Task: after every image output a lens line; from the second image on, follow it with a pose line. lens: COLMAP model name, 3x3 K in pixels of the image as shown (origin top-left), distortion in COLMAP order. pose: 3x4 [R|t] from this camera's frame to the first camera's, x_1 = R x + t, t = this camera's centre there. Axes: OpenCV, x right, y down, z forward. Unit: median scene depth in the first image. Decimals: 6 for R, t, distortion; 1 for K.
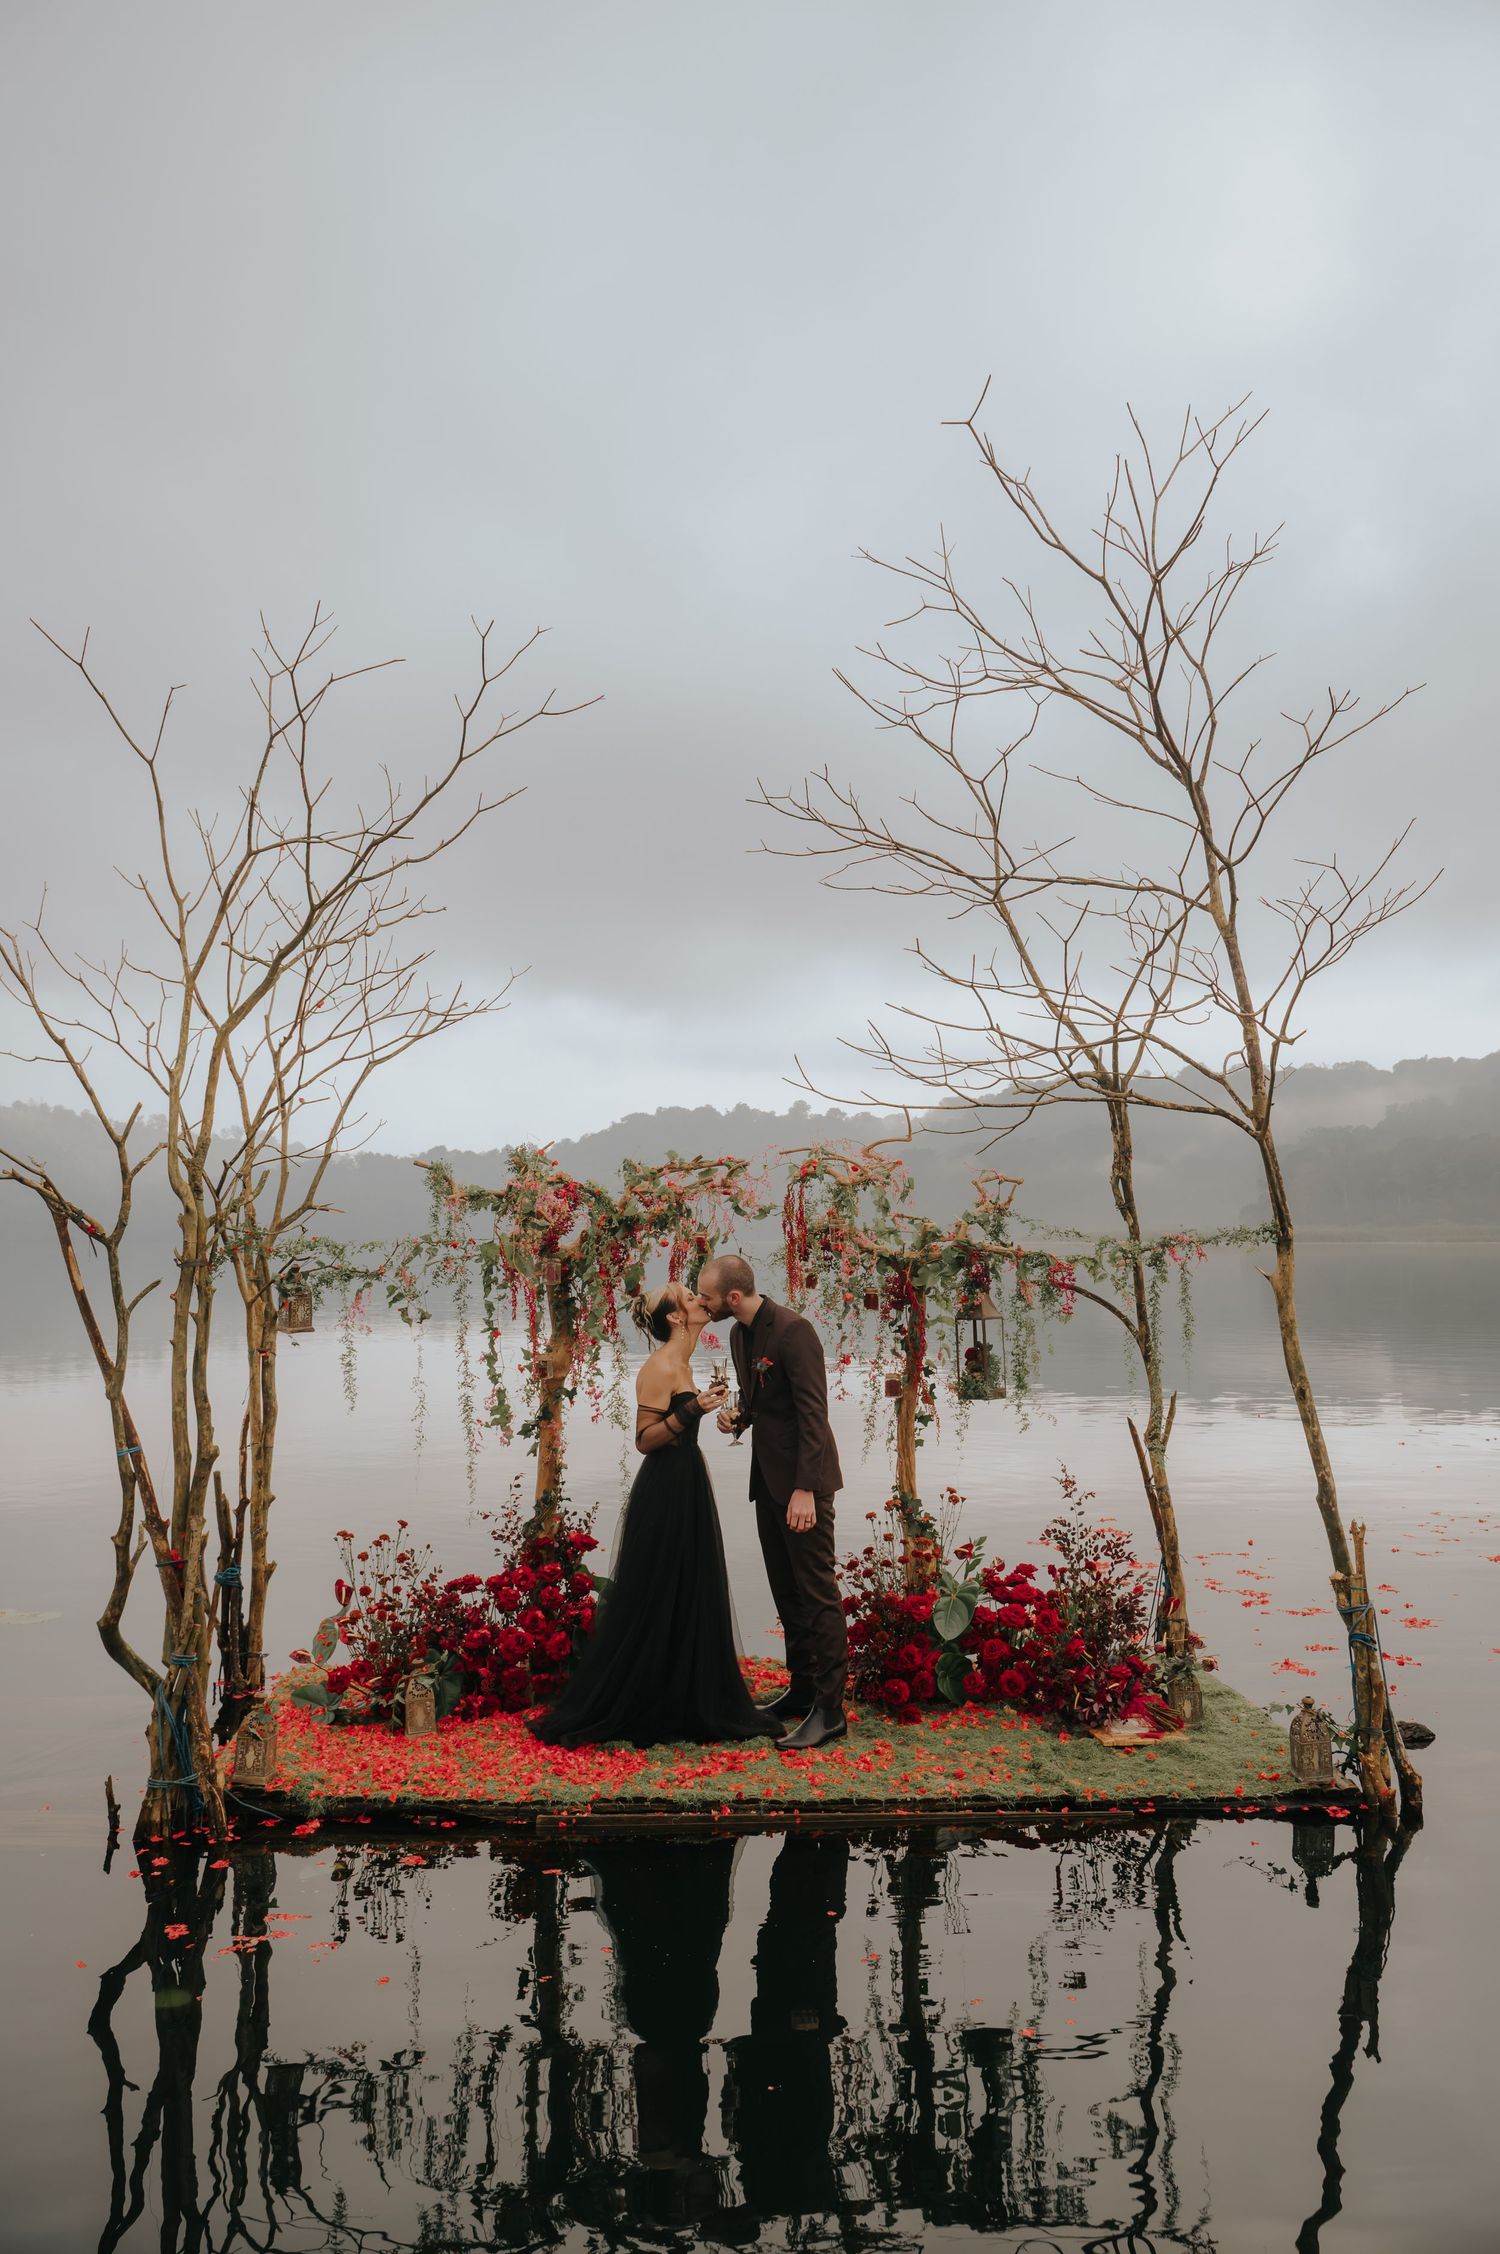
lens RADIAL K [[1830.4, 0, 761.3], [0, 1830.4, 1136.9], [0, 0, 1]] dist [0.004115, 0.002736]
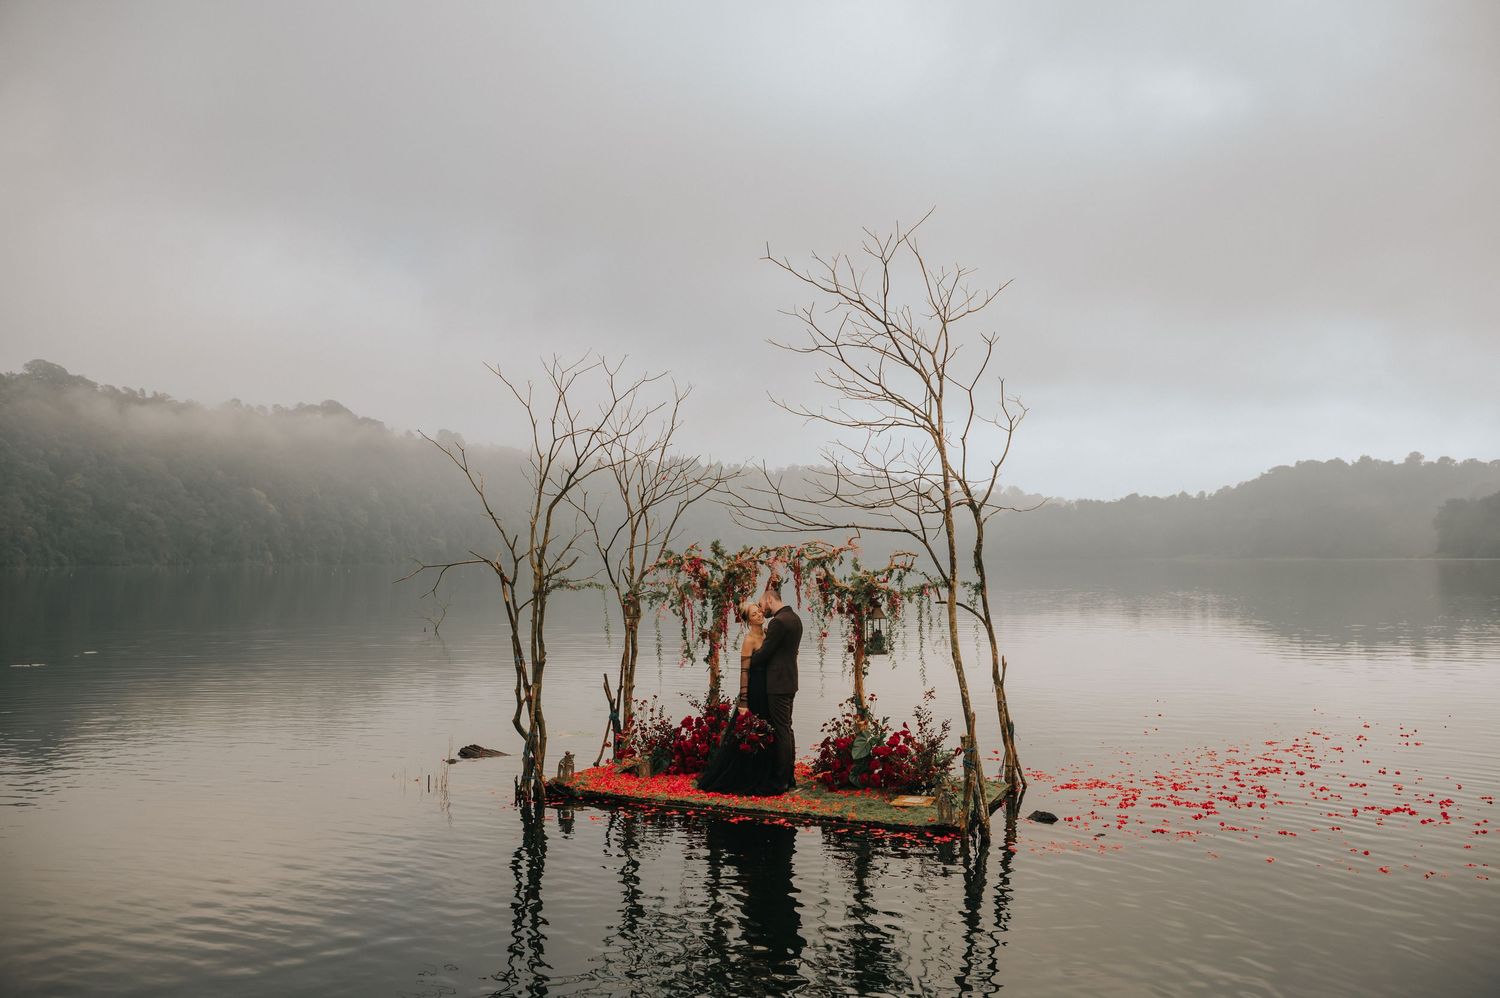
lens RADIAL K [[1218.1, 0, 770.6], [0, 1218.1, 510.8], [0, 0, 1]] dist [0.004115, 0.002736]
pose [[0.889416, -0.019644, -0.456677, 0.686068], [0.027911, 0.999546, 0.011364, -0.052462], [0.456246, -0.022853, 0.889560, -0.377267]]
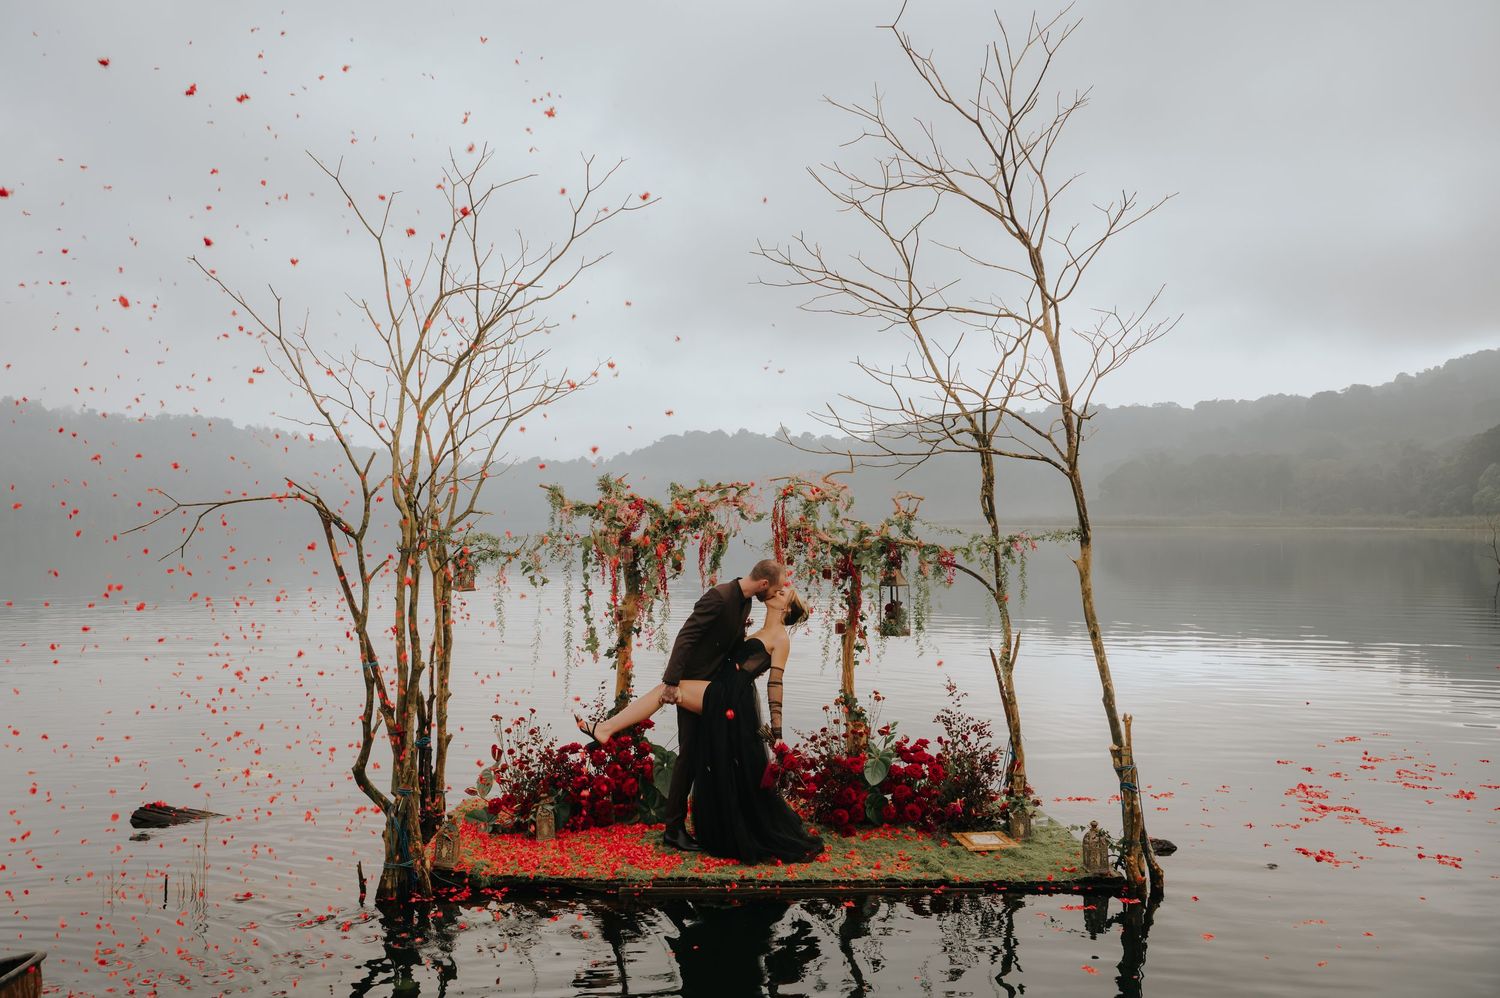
lens RADIAL K [[1218.1, 0, 732.4], [0, 1218.1, 492.2], [0, 0, 1]] dist [0.004115, 0.002736]
pose [[0.999852, 0.005915, -0.016173, -0.005182], [-0.005380, 0.999442, 0.032964, -0.015828], [0.016359, -0.032872, 0.999326, -0.057199]]
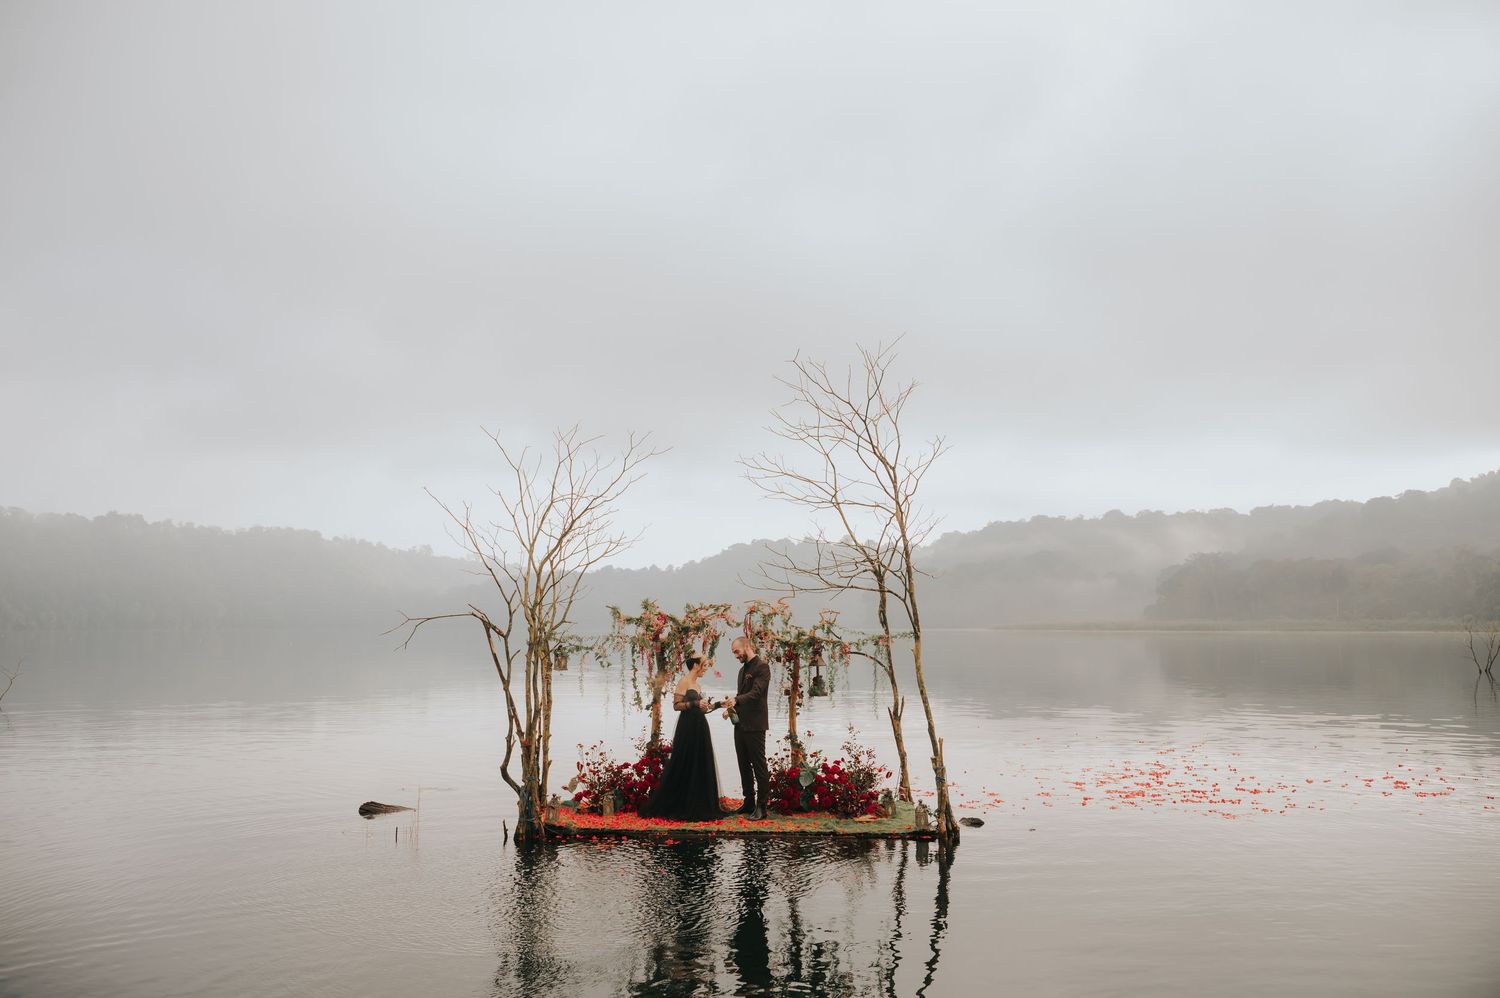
lens RADIAL K [[1218.1, 0, 756.4], [0, 1218.1, 499.4], [0, 0, 1]] dist [0.004115, 0.002736]
pose [[0.998521, -0.003916, -0.054217, 0.126715], [0.001286, 0.998824, -0.048467, -0.055346], [0.054343, 0.048326, 0.997352, -0.771210]]
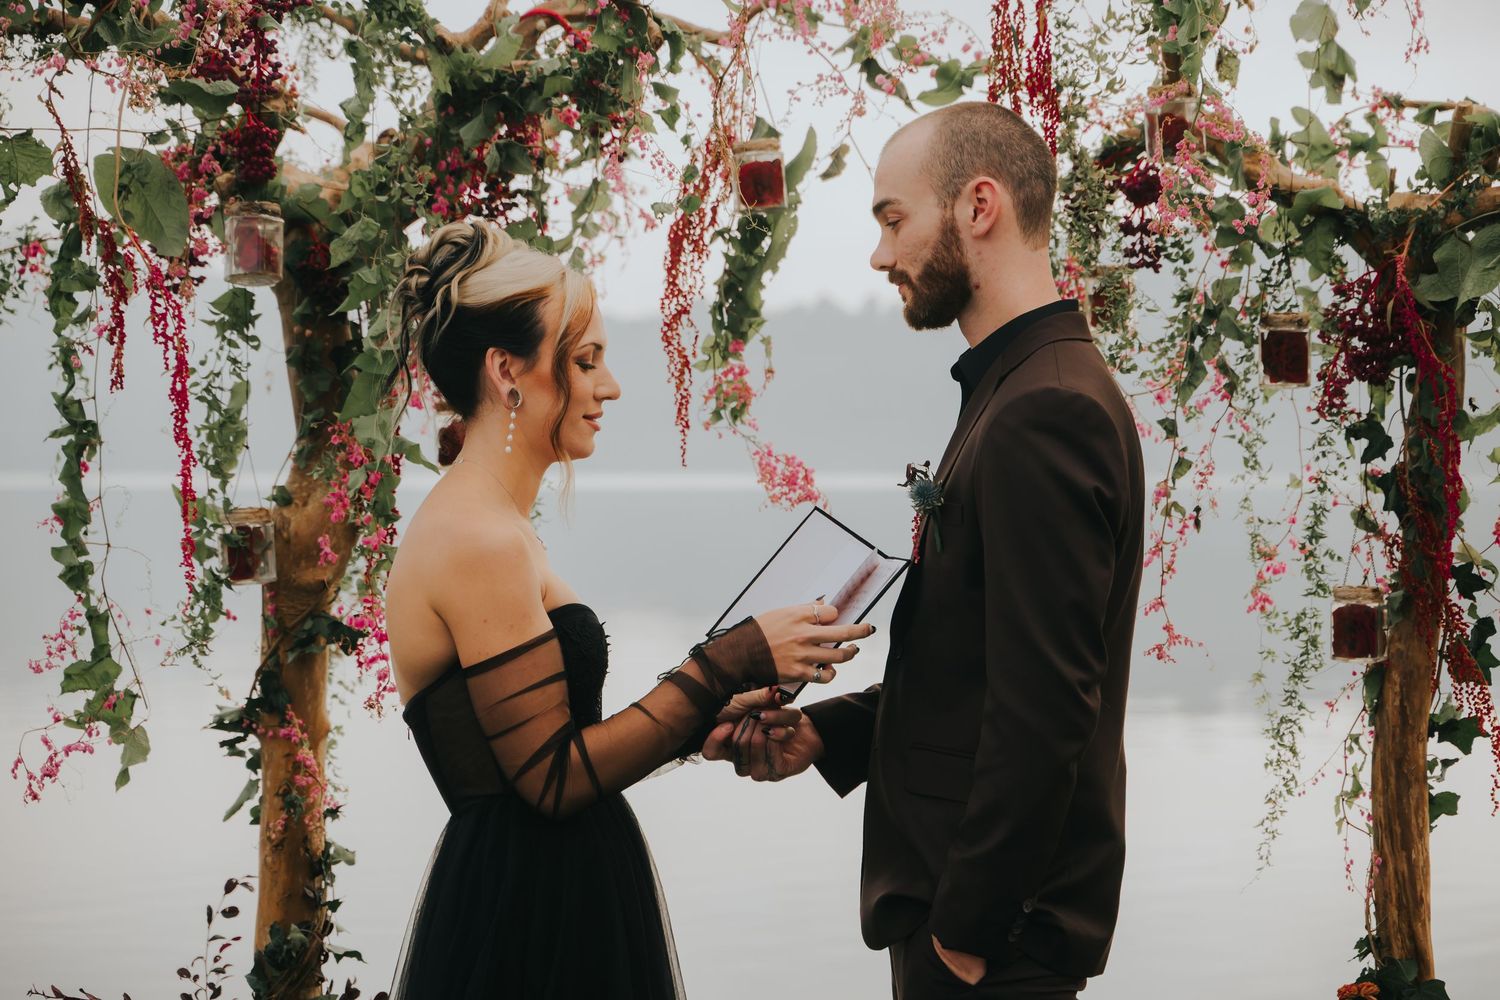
lens RADIAL K [[3152.7, 0, 843.2], [0, 3152.7, 386.2], [0, 0, 1]] dist [-0.021689, 0.000000]
pose [[0.989950, 0.000577, -0.141415, 0.062750], [0.004318, 0.999402, 0.034306, 0.078189], [0.141351, -0.034572, 0.989356, 0.463989]]
